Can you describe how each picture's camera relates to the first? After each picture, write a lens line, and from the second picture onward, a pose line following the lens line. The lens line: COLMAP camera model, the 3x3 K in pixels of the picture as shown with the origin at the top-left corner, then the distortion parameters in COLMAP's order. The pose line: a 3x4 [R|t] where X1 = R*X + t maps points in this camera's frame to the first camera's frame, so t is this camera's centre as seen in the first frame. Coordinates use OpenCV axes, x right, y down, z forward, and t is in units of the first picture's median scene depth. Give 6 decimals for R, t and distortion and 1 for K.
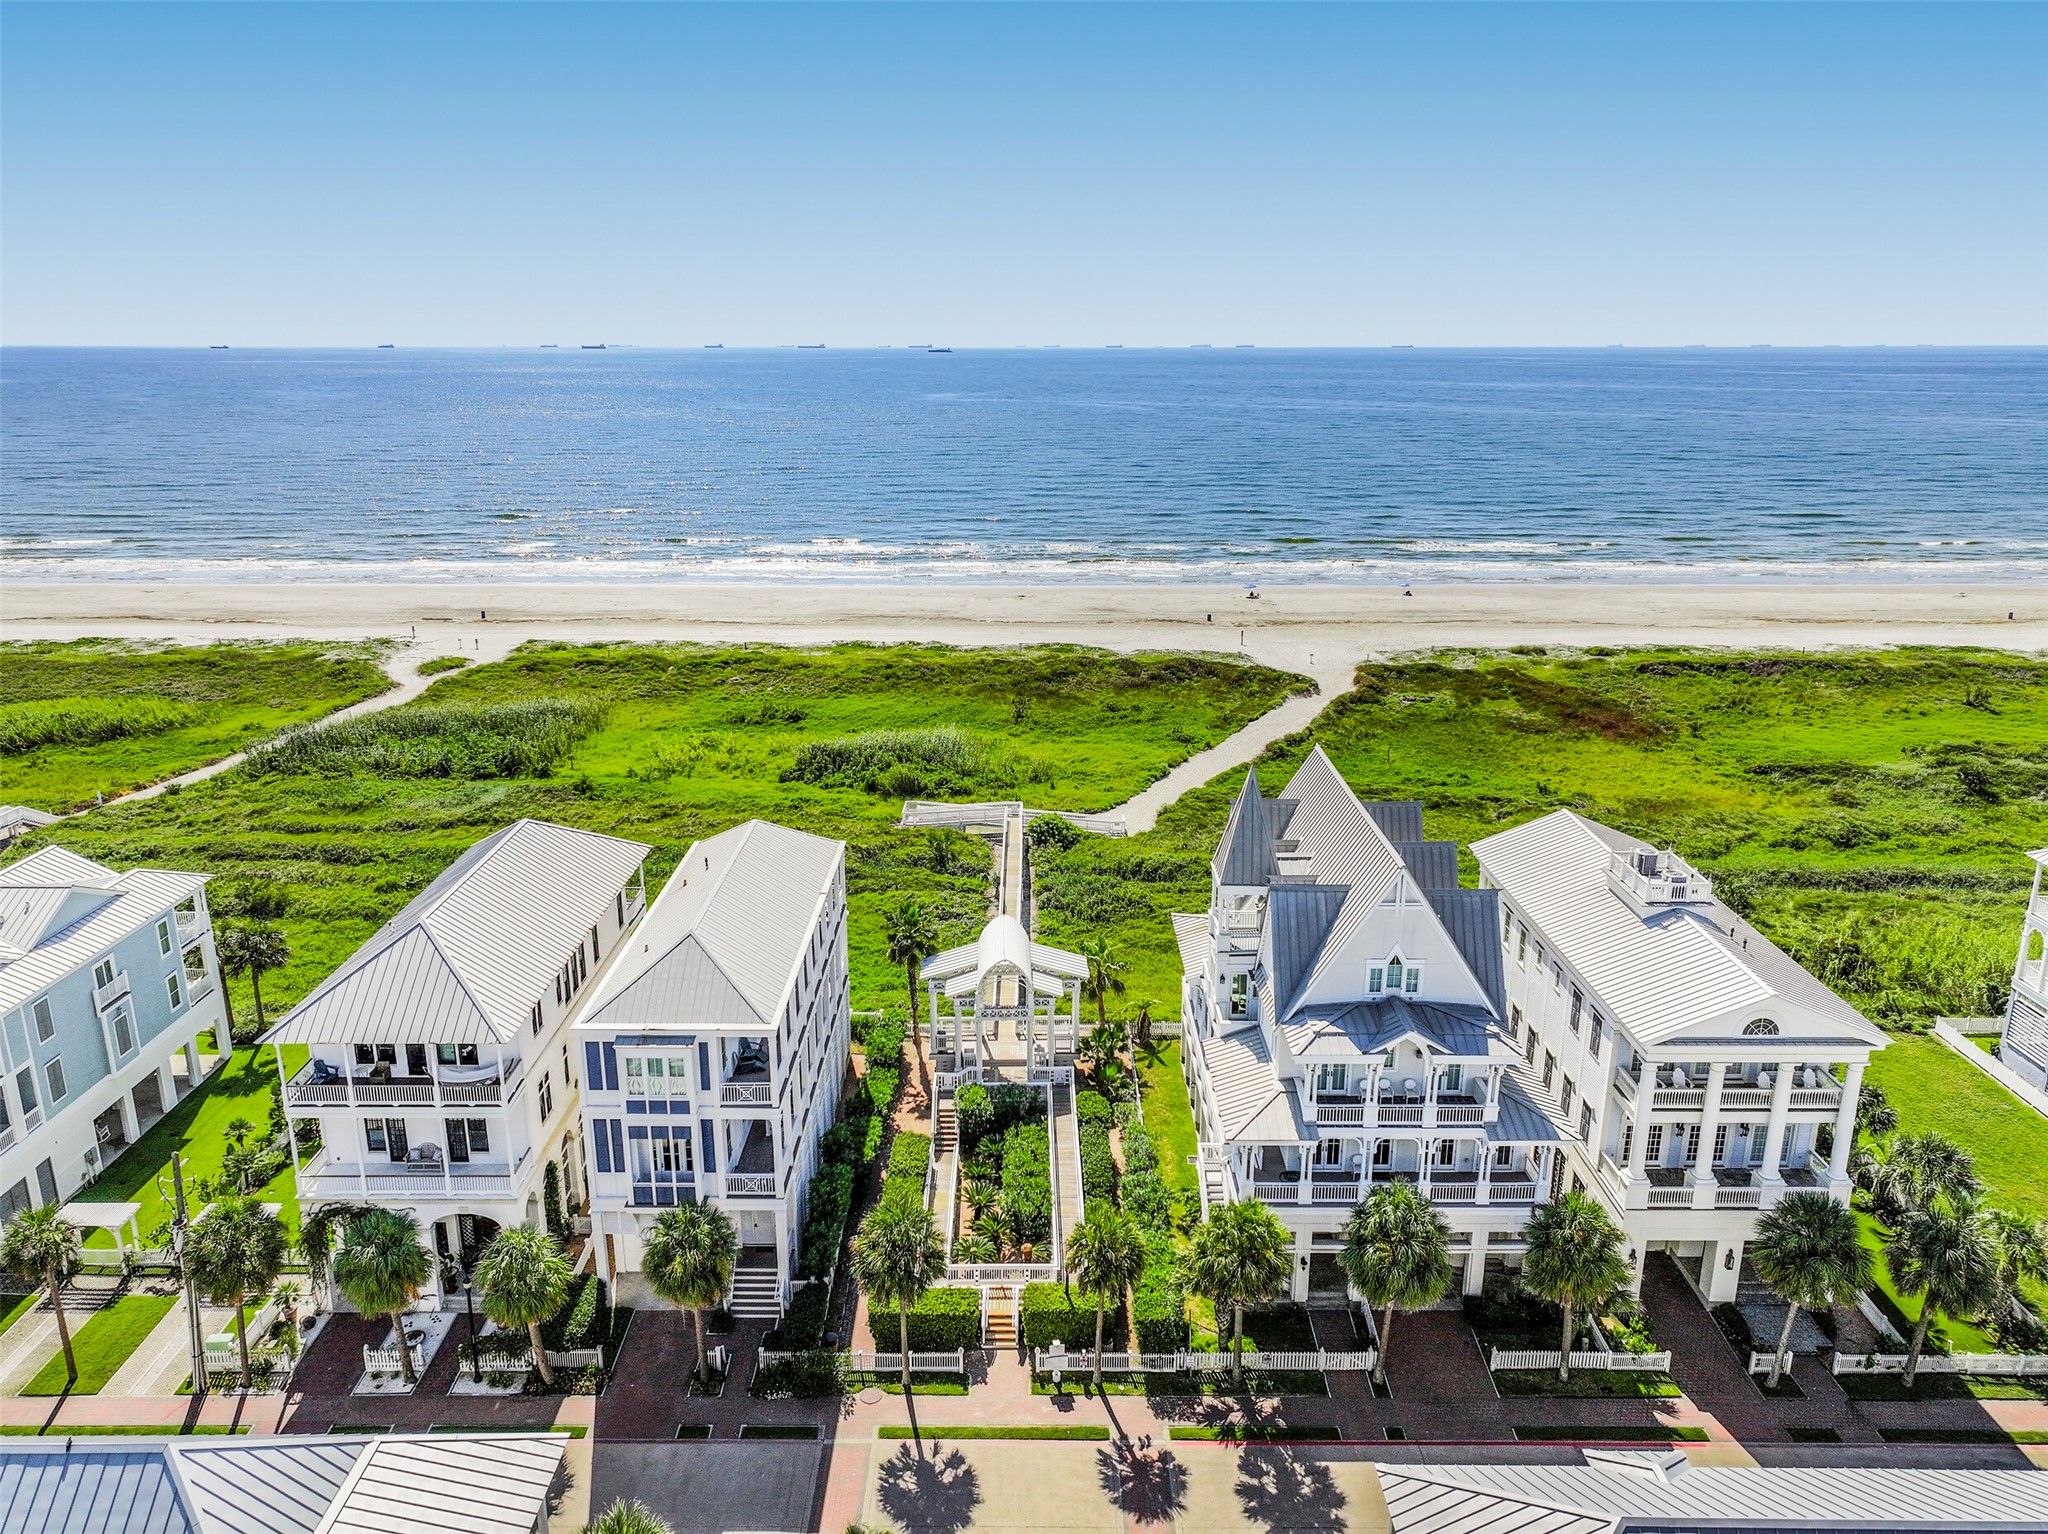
lens RADIAL K [[1434.3, 0, 1024.0], [0, 1434.3, 767.0], [0, 0, 1]] dist [0.003686, 0.005190]
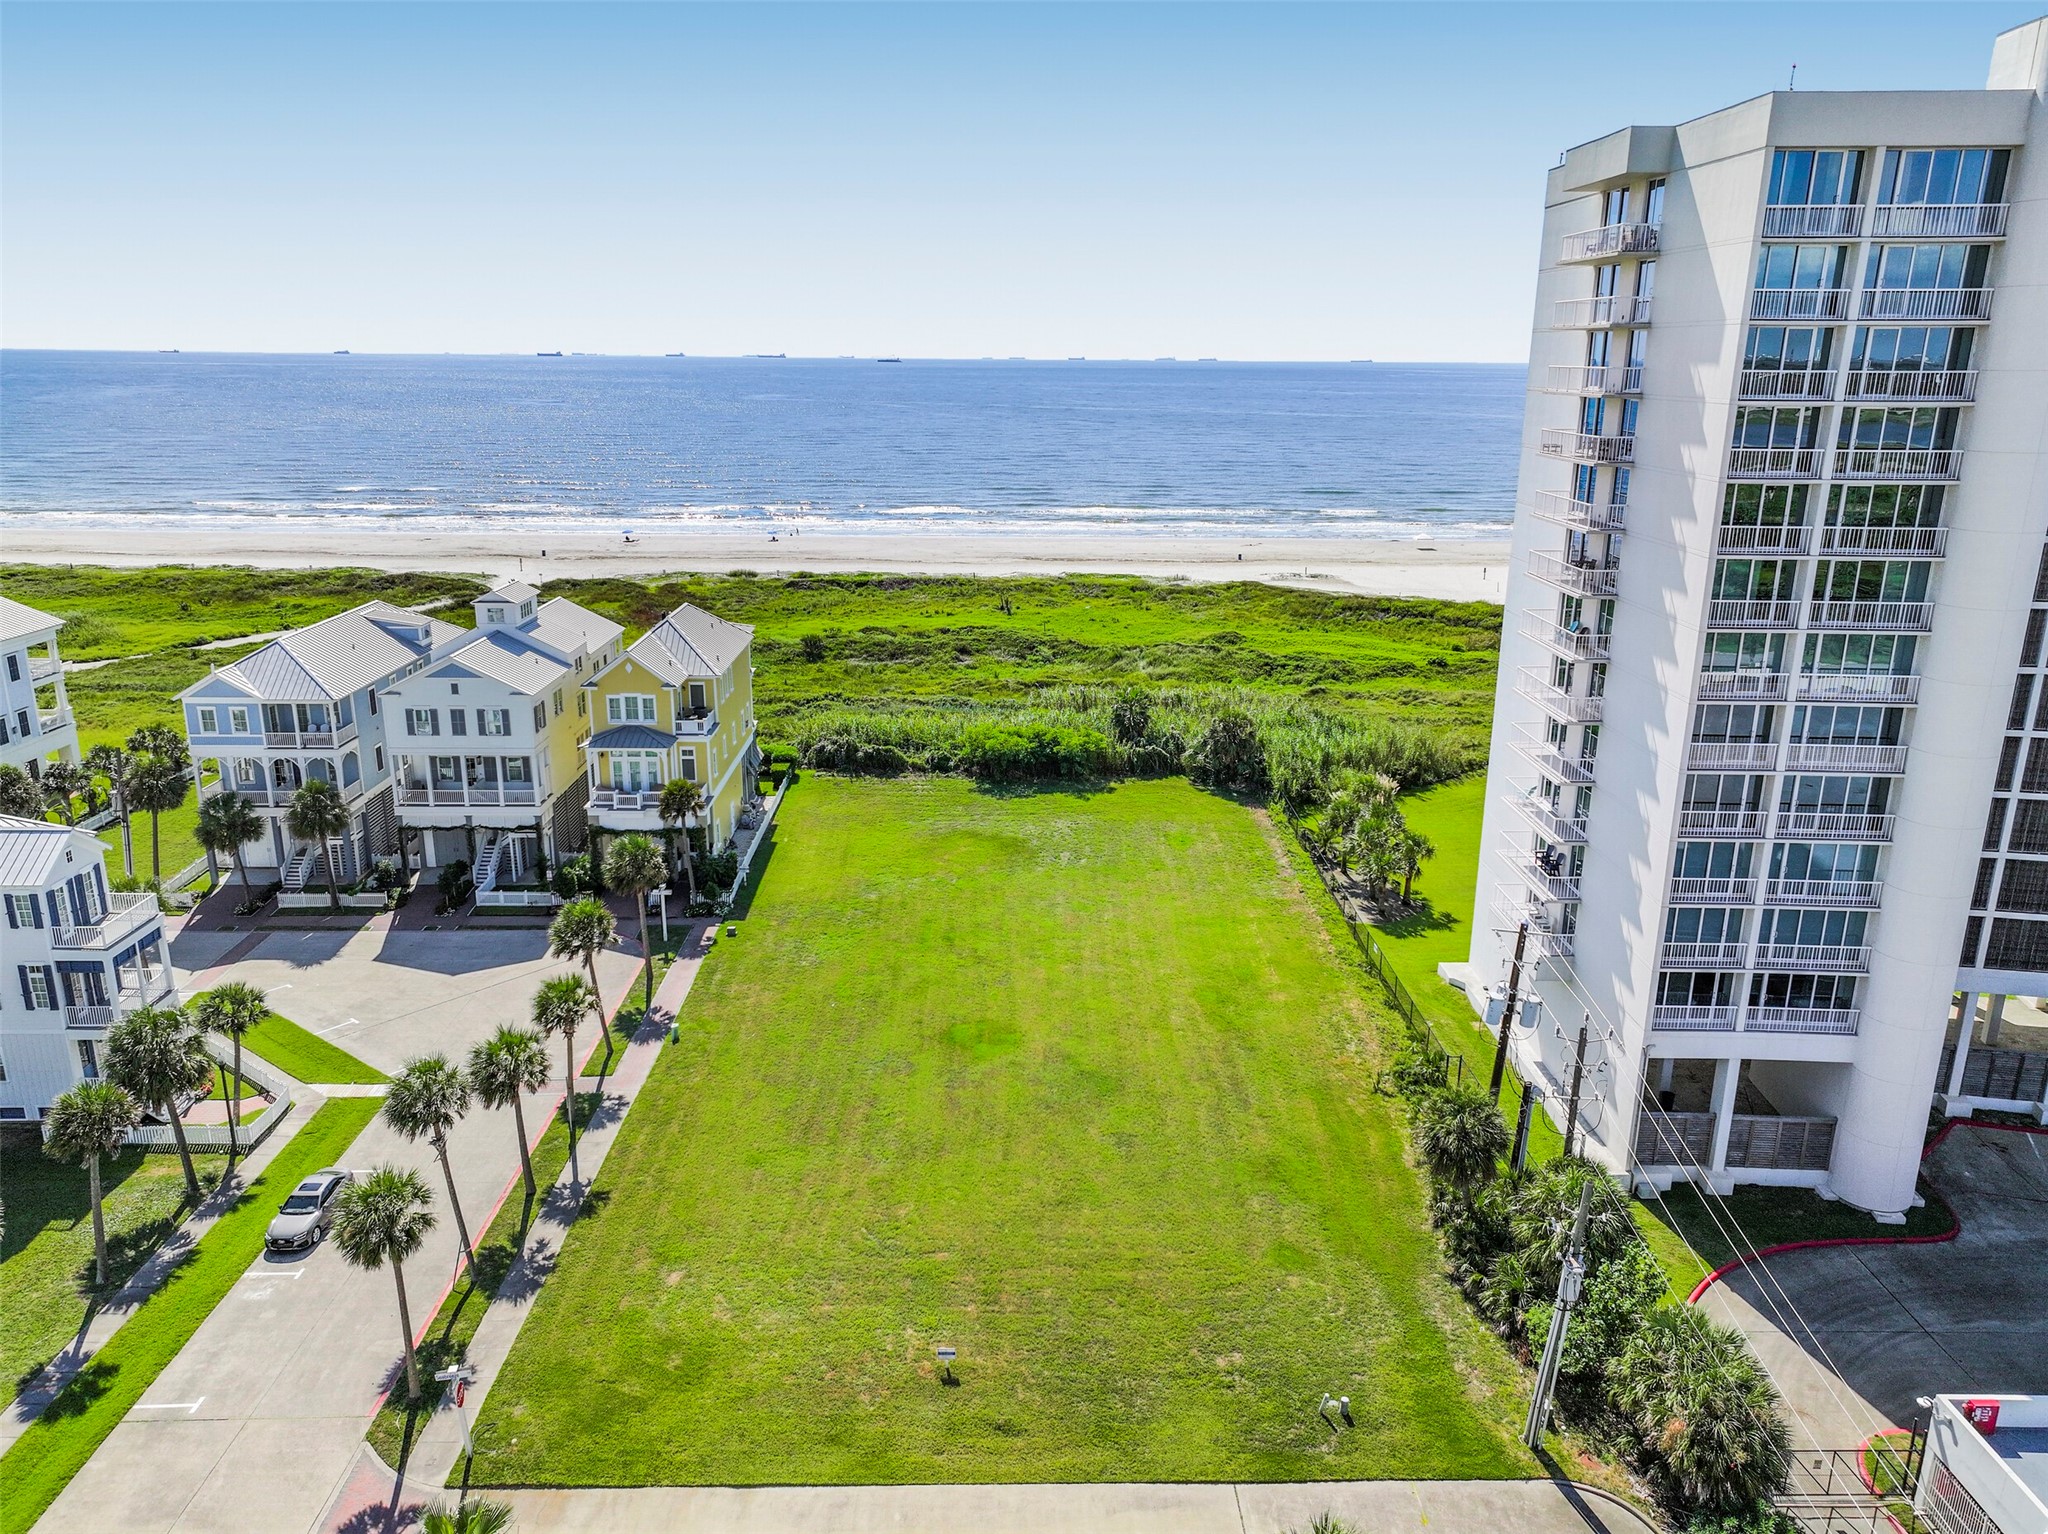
lens RADIAL K [[1439.9, 0, 1024.0], [0, 1439.9, 767.0], [0, 0, 1]] dist [0.001897, 0.012645]
pose [[0.999813, 0.003469, 0.019048, 0.708316], [-0.003293, 0.999952, -0.009275, 0.109213], [-0.019079, 0.009211, 0.999776, -0.219814]]
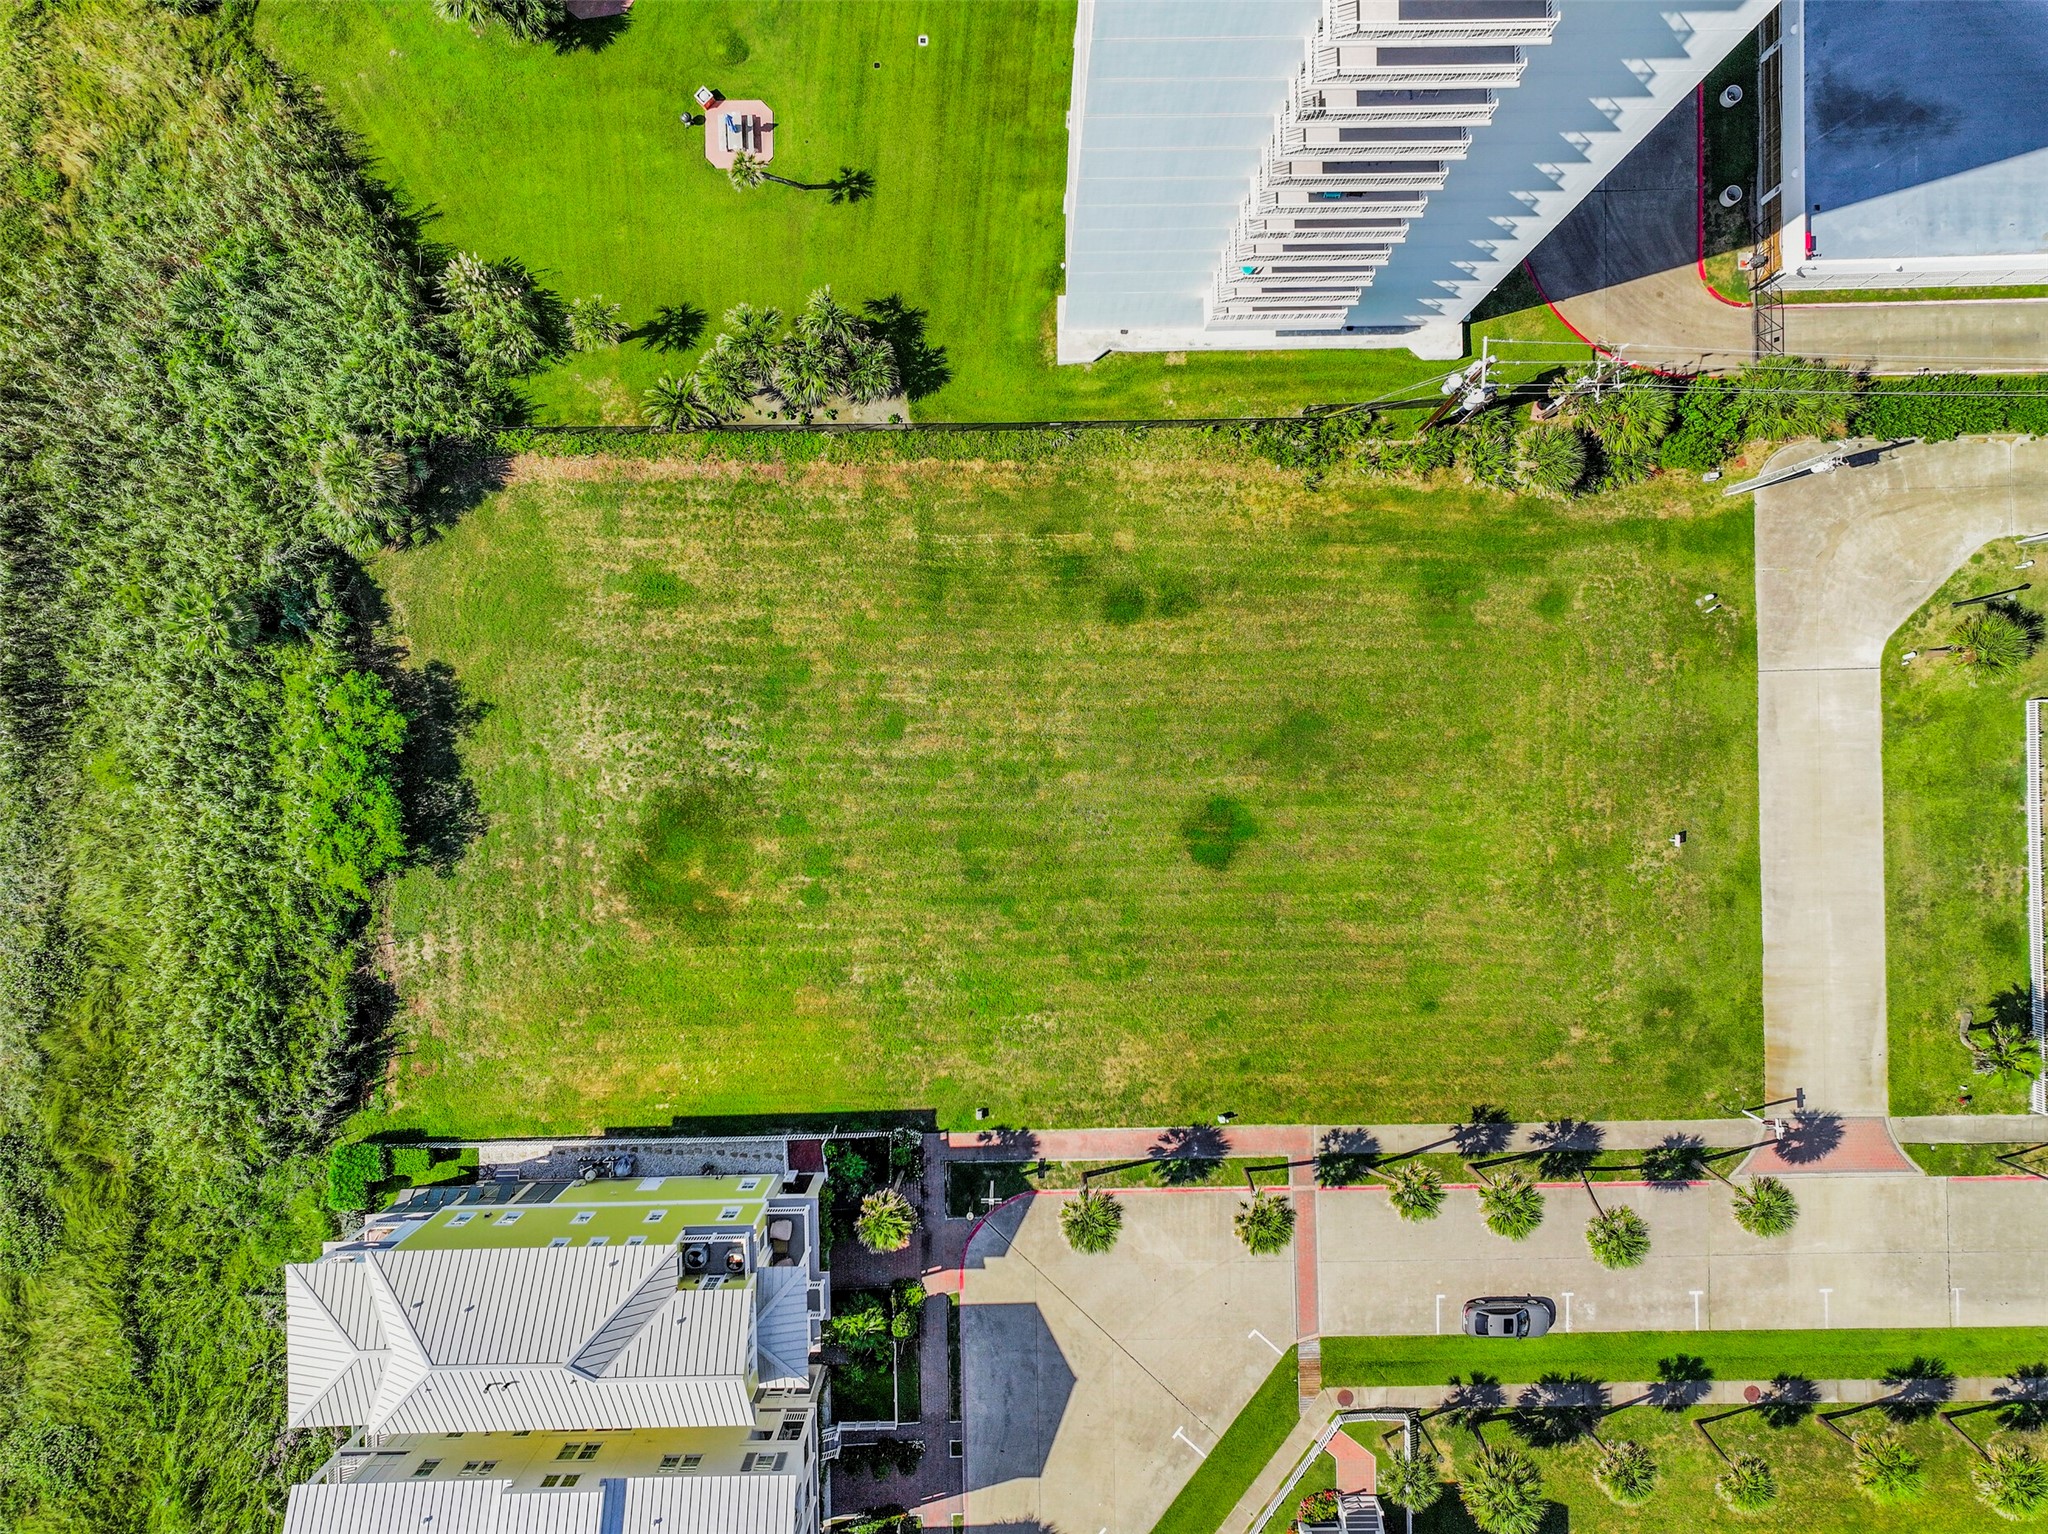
lens RADIAL K [[1439.9, 0, 1024.0], [0, 1439.9, 767.0], [0, 0, 1]] dist [0.001897, 0.012645]
pose [[-0.021483, -0.999768, -0.001336, 0.729670], [0.283211, -0.007368, 0.959029, -0.325160], [-0.958817, 0.020224, 0.283304, 0.187670]]
